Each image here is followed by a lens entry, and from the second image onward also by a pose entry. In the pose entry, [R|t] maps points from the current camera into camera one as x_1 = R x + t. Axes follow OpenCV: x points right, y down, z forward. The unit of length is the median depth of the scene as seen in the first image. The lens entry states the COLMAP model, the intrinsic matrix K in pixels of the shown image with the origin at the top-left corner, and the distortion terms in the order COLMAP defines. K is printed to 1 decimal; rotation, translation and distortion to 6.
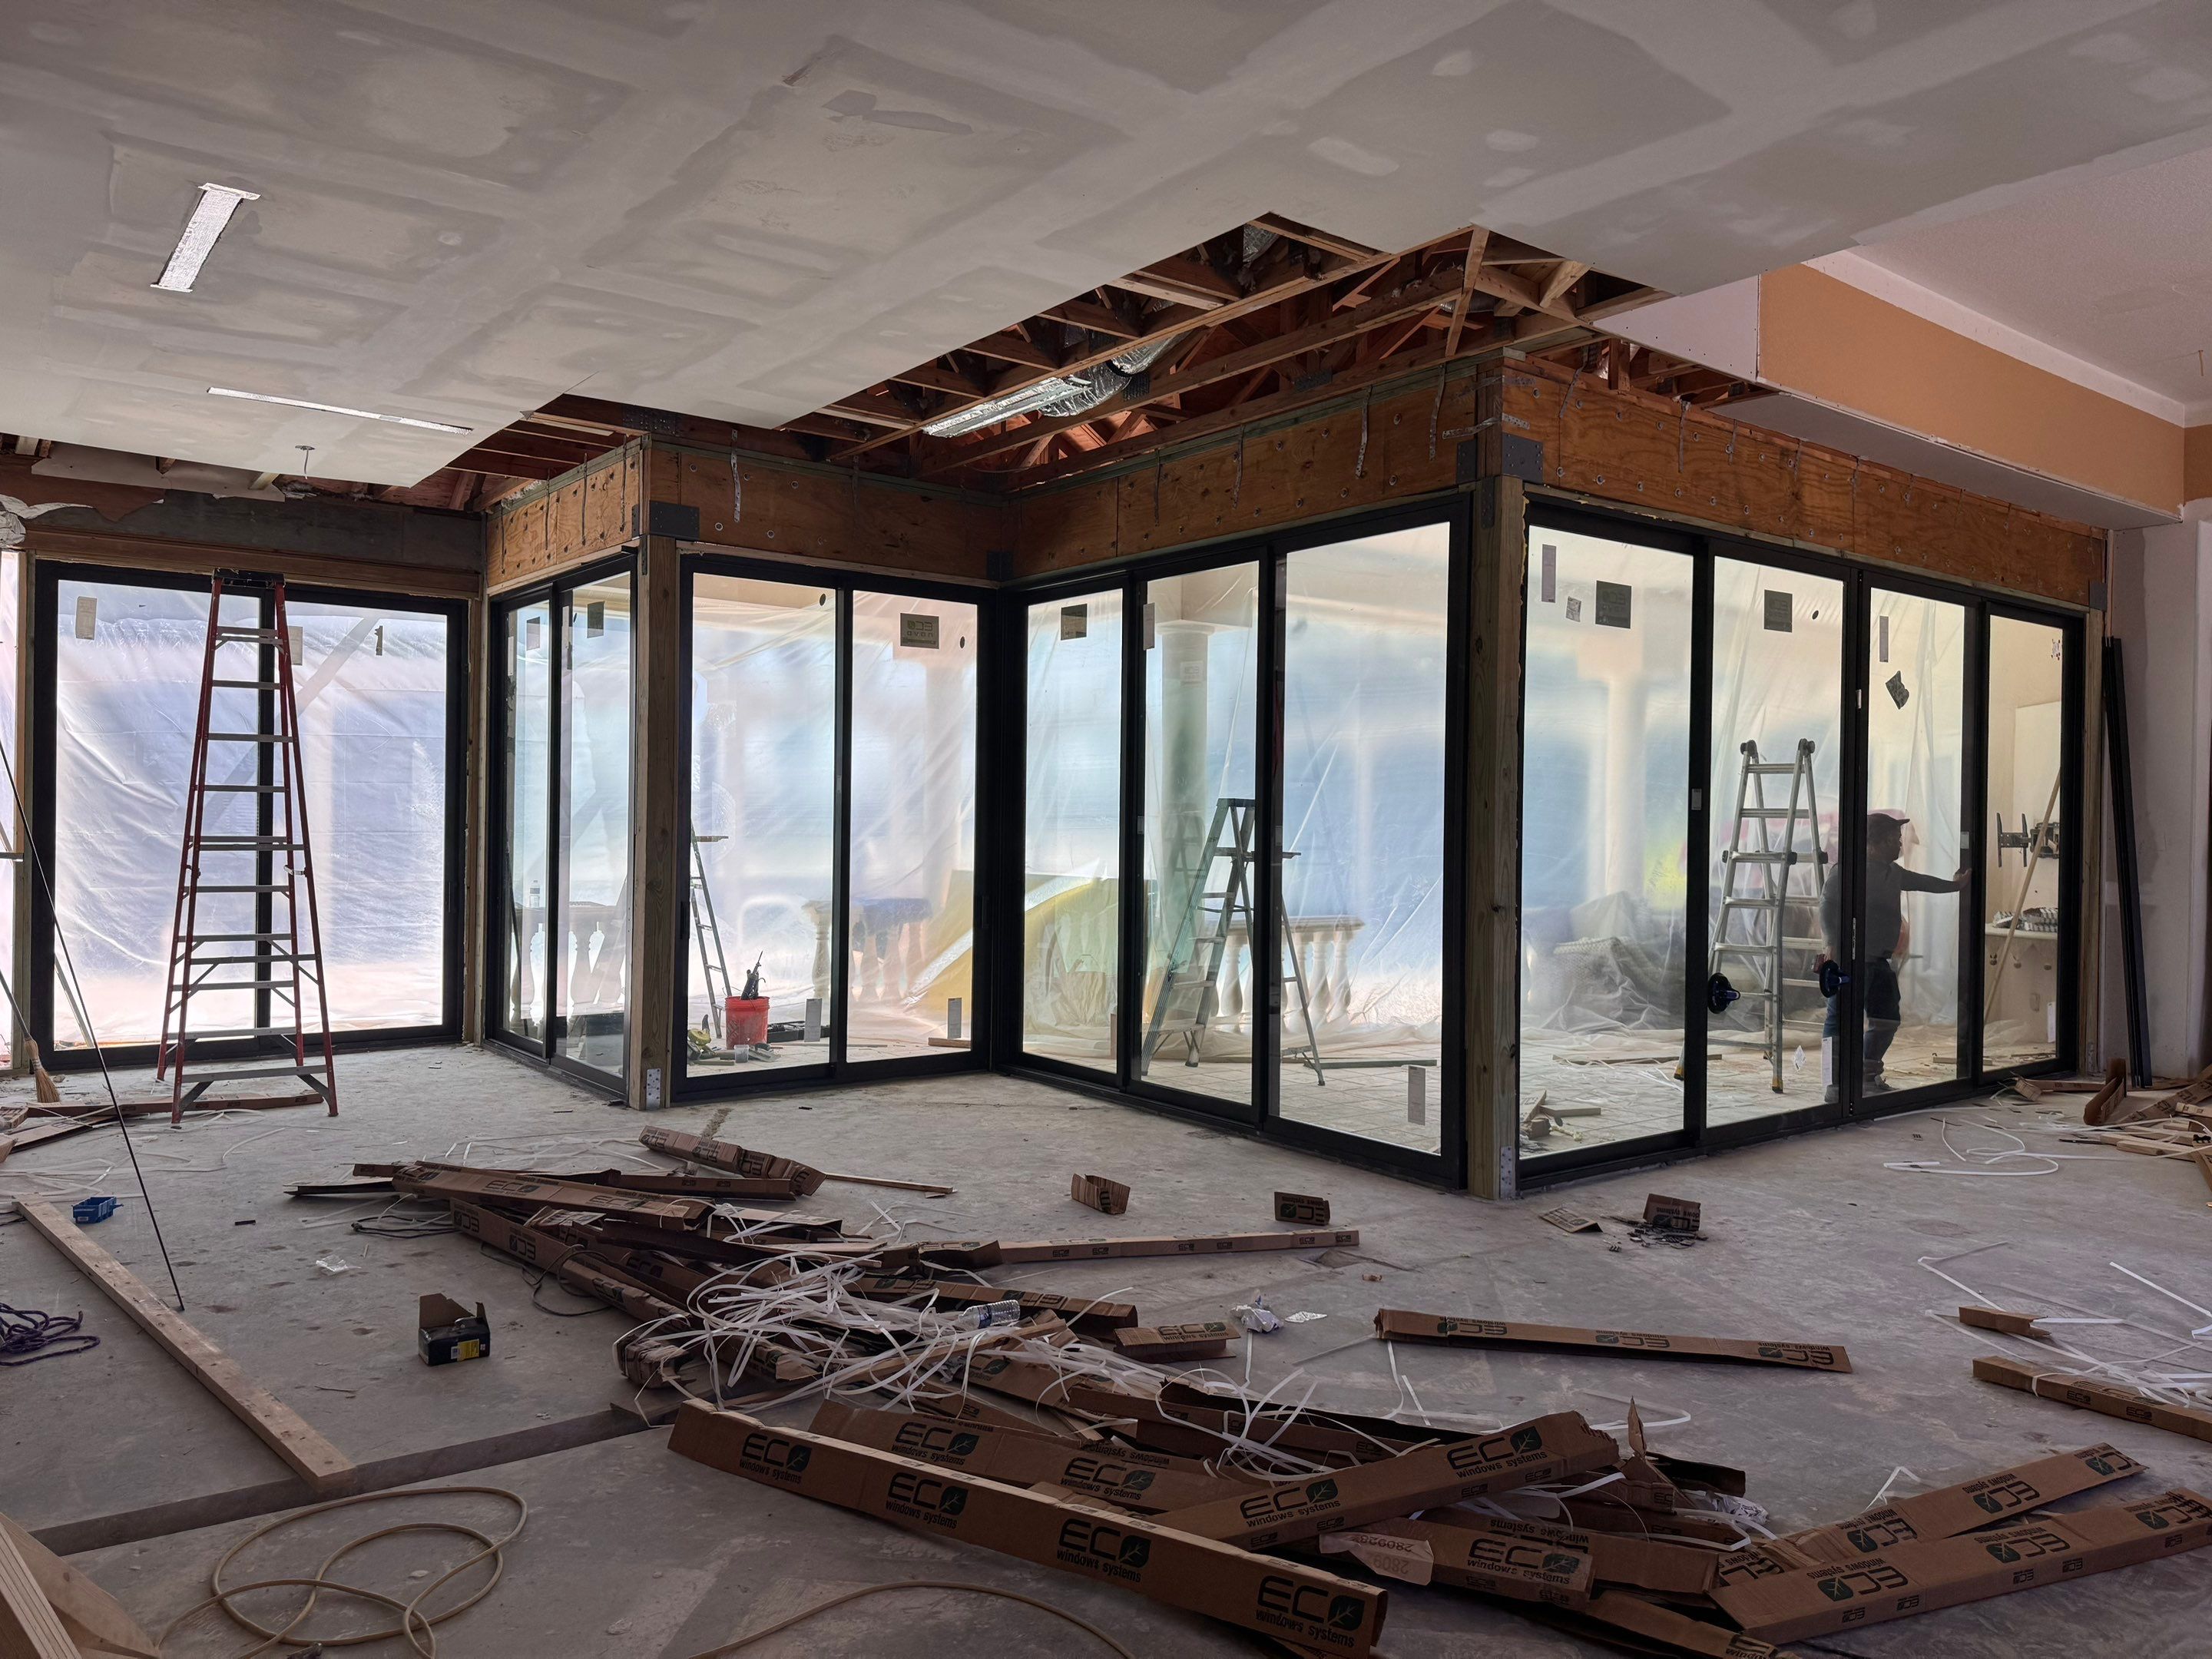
lens RADIAL K [[1574.9, 0, 1106.0], [0, 1574.9, 829.5], [0, 0, 1]] dist [0.024446, -0.023142]
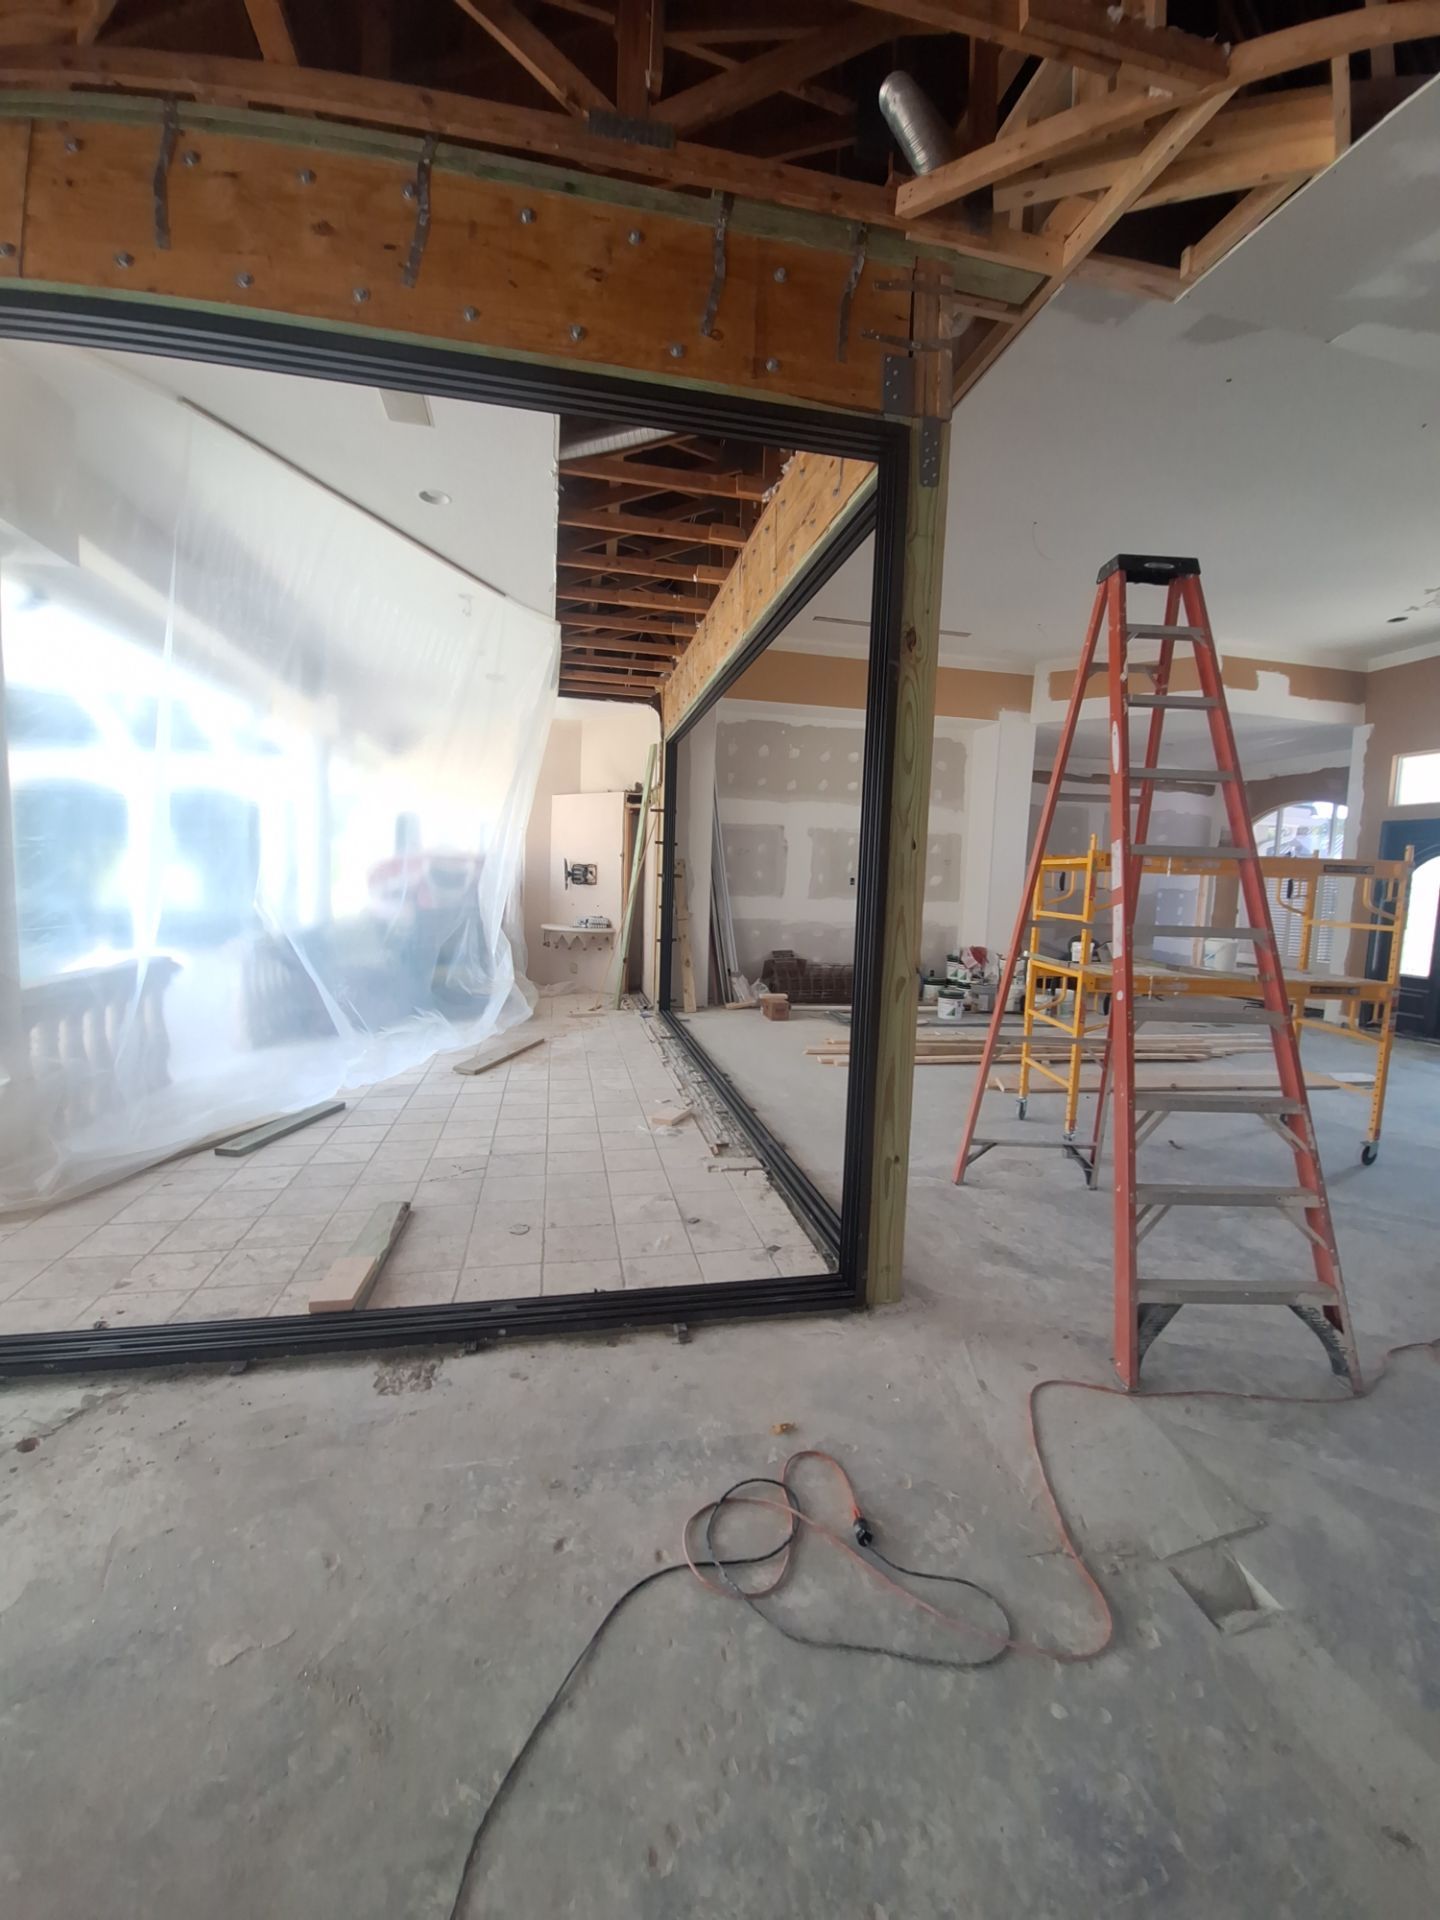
lens RADIAL K [[761.5, 0, 716.3], [0, 761.5, 937.9], [0, 0, 1]] dist [0.001984, 0.000057]
pose [[0.432546, -0.068437, 0.899011, -0.165303], [-0.021831, 0.996028, 0.086326, 0.002191], [-0.901348, -0.056966, 0.429333, 0.933043]]
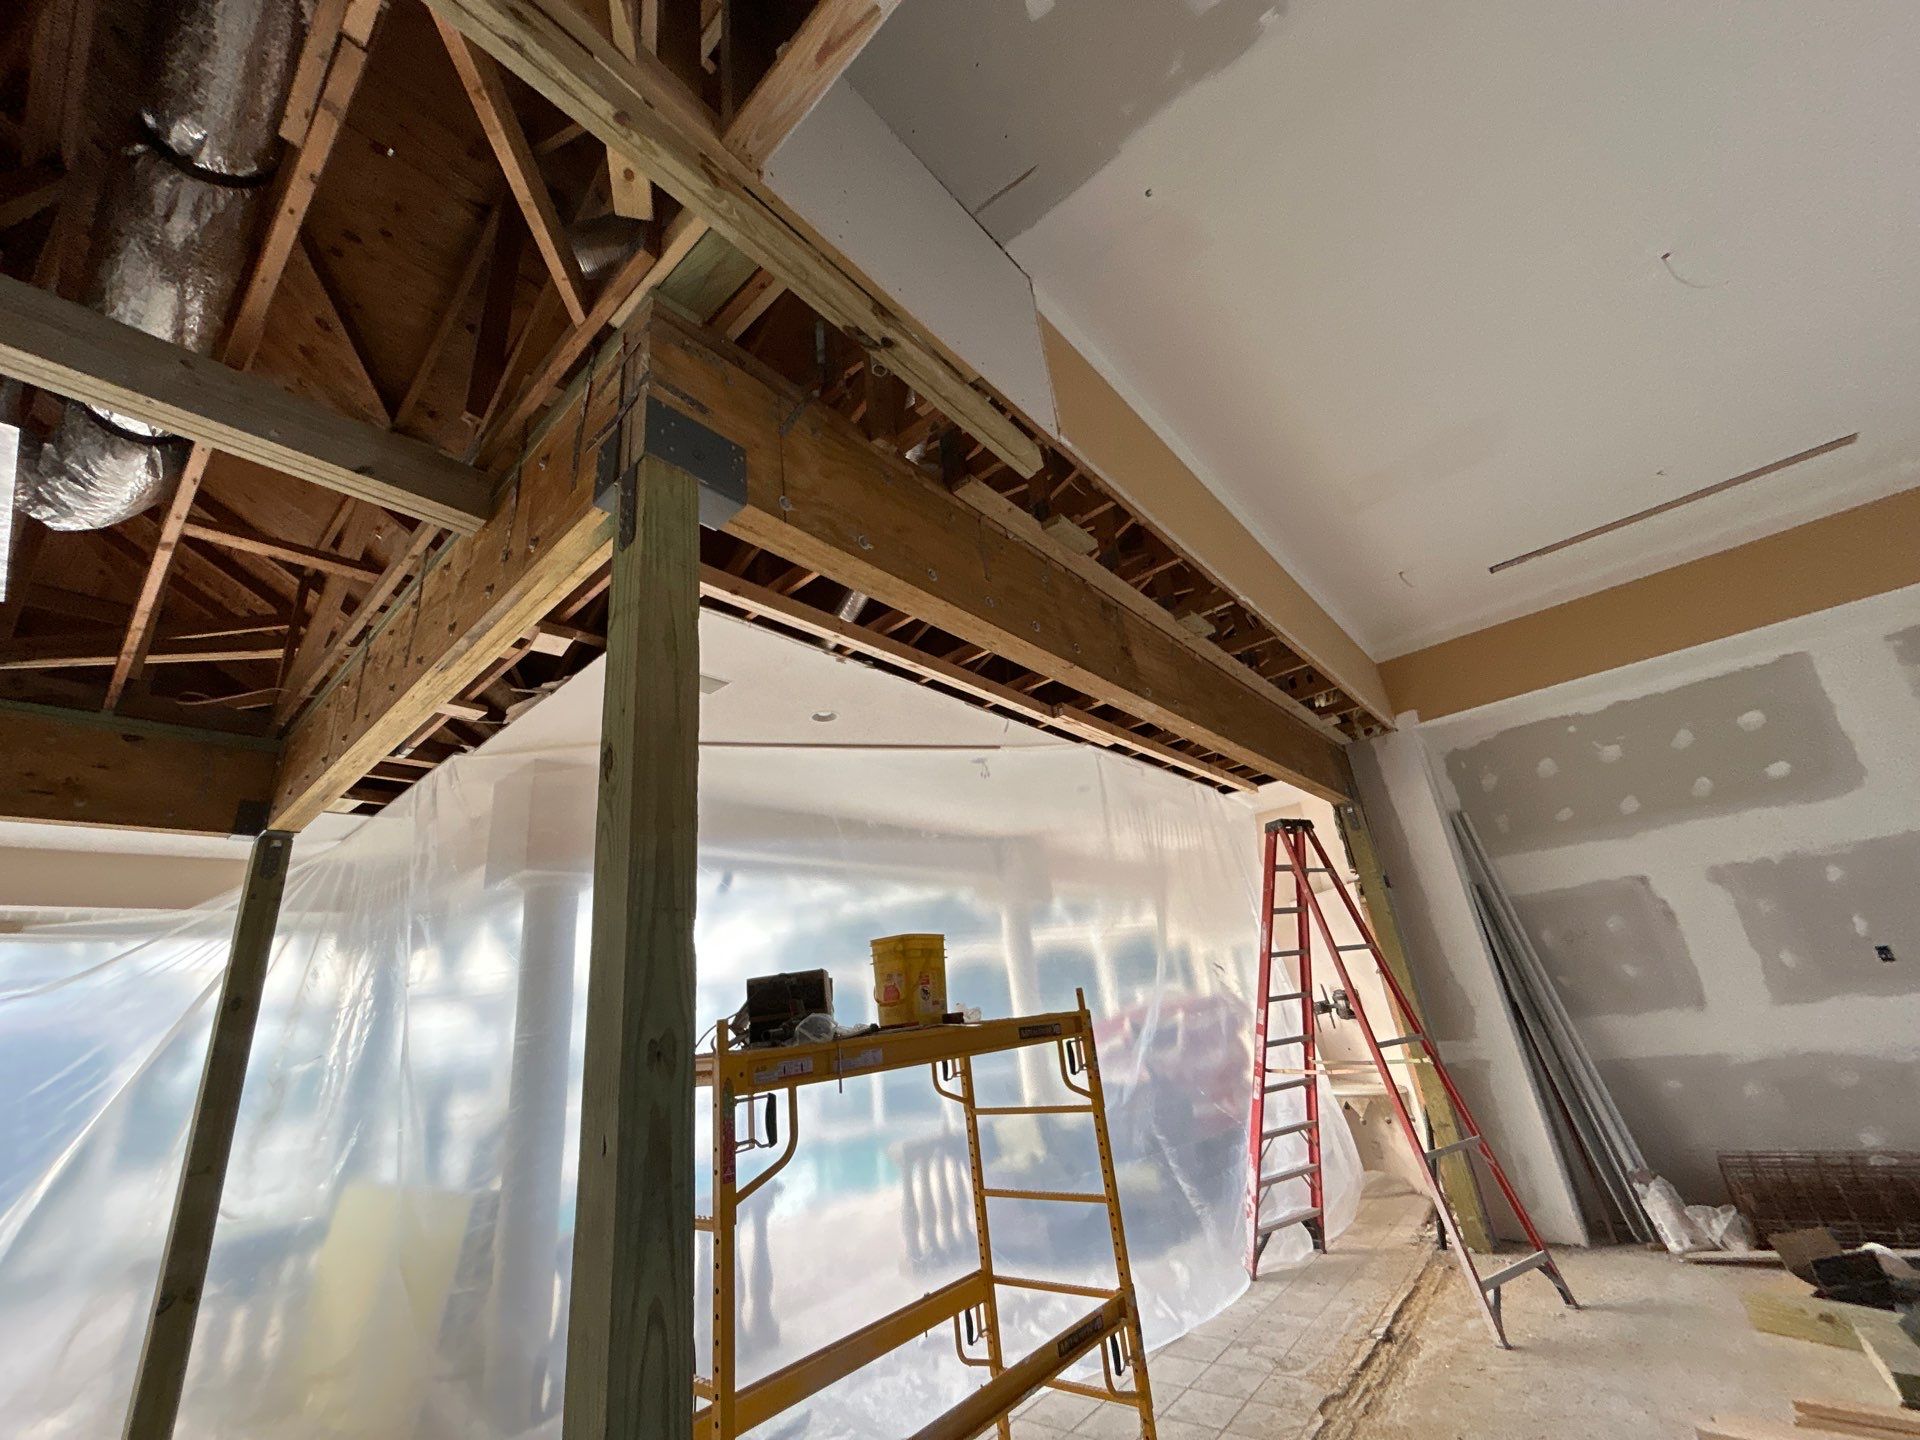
lens RADIAL K [[761.5, 0, 960.0], [0, 761.5, 720.0], [0, 0, 1]] dist [0.001984, 0.000057]
pose [[0.970746, -0.036005, 0.237395, 0.294428], [0.123089, 0.923521, -0.363261, -0.035067], [-0.206160, 0.381855, 0.900936, 0.788782]]
